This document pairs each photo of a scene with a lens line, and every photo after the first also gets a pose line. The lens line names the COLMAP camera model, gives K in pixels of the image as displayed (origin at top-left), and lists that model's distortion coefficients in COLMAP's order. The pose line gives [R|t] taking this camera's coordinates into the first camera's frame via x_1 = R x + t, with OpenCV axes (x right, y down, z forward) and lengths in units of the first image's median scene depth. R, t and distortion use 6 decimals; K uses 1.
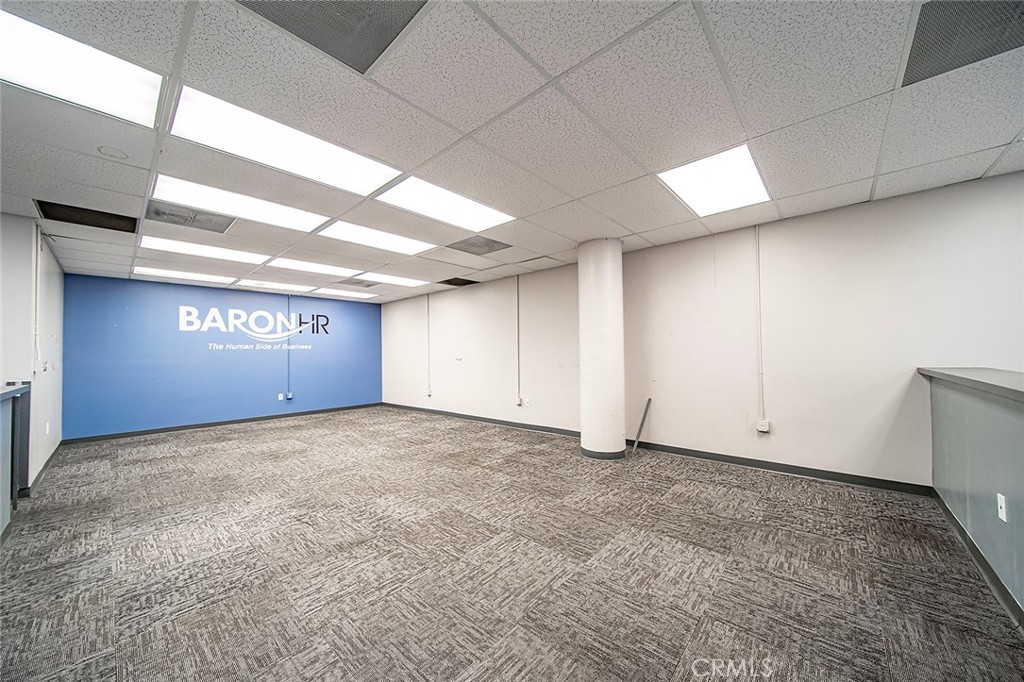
lens RADIAL K [[361.3, 0, 507.6], [0, 361.3, 347.3], [0, 0, 1]] dist [0.000664, -0.001093]
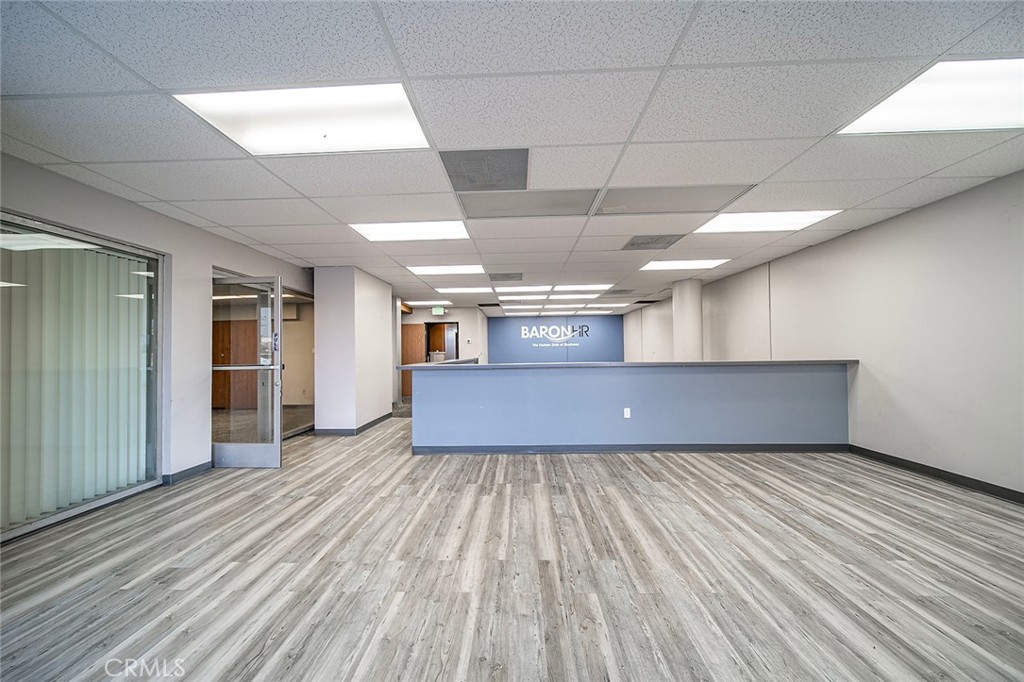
lens RADIAL K [[361.3, 0, 505.2], [0, 361.3, 346.7], [0, 0, 1]] dist [0.000664, -0.001093]
pose [[0.640258, -0.003451, -0.768152, 0.669220], [0.016957, 0.999810, 0.009642, -0.015949], [0.767973, -0.019199, 0.640194, -0.449000]]
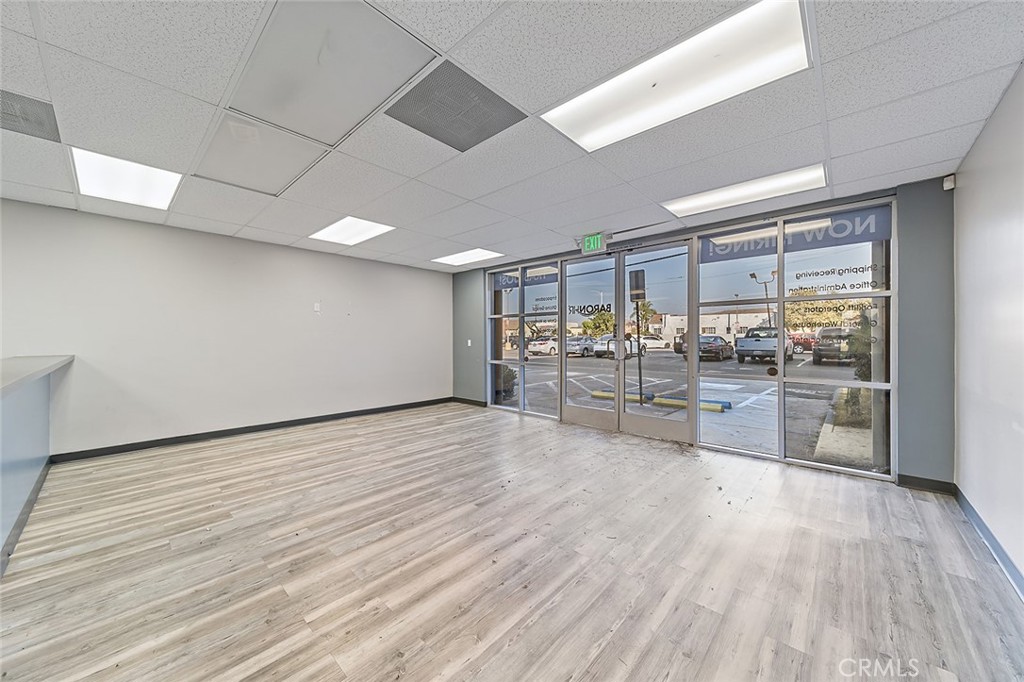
lens RADIAL K [[361.3, 0, 505.3], [0, 361.3, 332.9], [0, 0, 1]] dist [0.000664, -0.001093]
pose [[0.019131, 0.032882, 0.999276, 0.007598], [-0.014528, 0.999363, -0.032607, -0.001545], [-0.999711, -0.013894, 0.019596, -0.248486]]
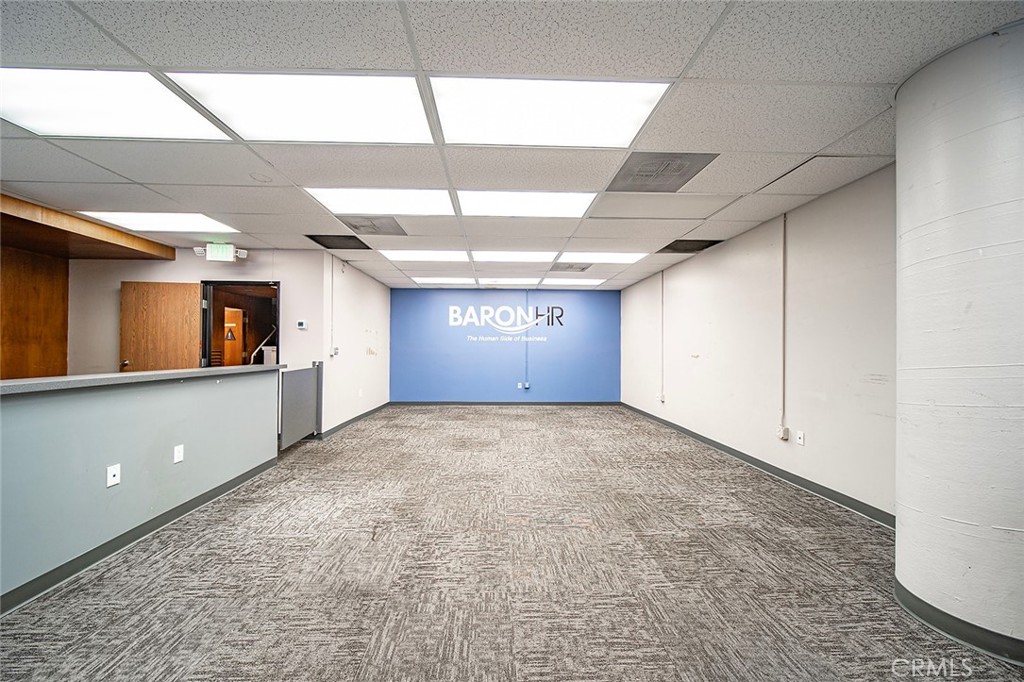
lens RADIAL K [[361.3, 0, 505.7], [0, 361.3, 345.0], [0, 0, 1]] dist [0.000664, -0.001093]
pose [[0.692623, 0.011455, -0.721209, 0.129428], [-0.001781, 0.999898, 0.014171, 0.002386], [0.721298, -0.008531, 0.692572, 0.263256]]
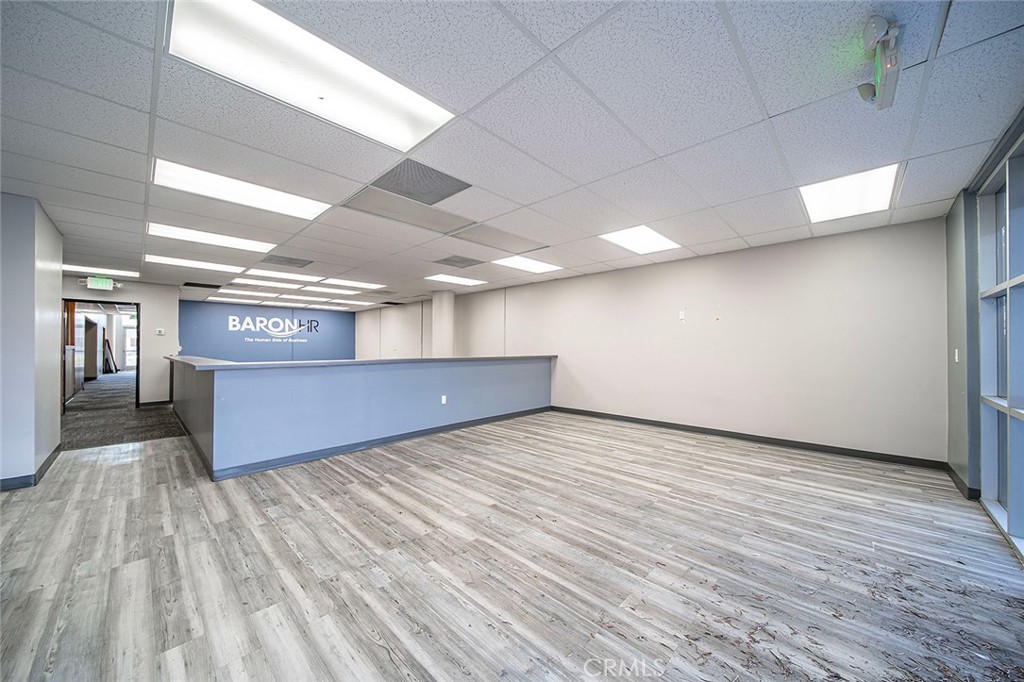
lens RADIAL K [[361.3, 0, 508.4], [0, 361.3, 346.7], [0, 0, 1]] dist [0.000664, -0.001093]
pose [[0.999279, 0.016745, -0.034082, 0.466459], [-0.016202, 0.999739, 0.016133, -0.016973], [0.034343, -0.015570, 0.999289, -0.653270]]
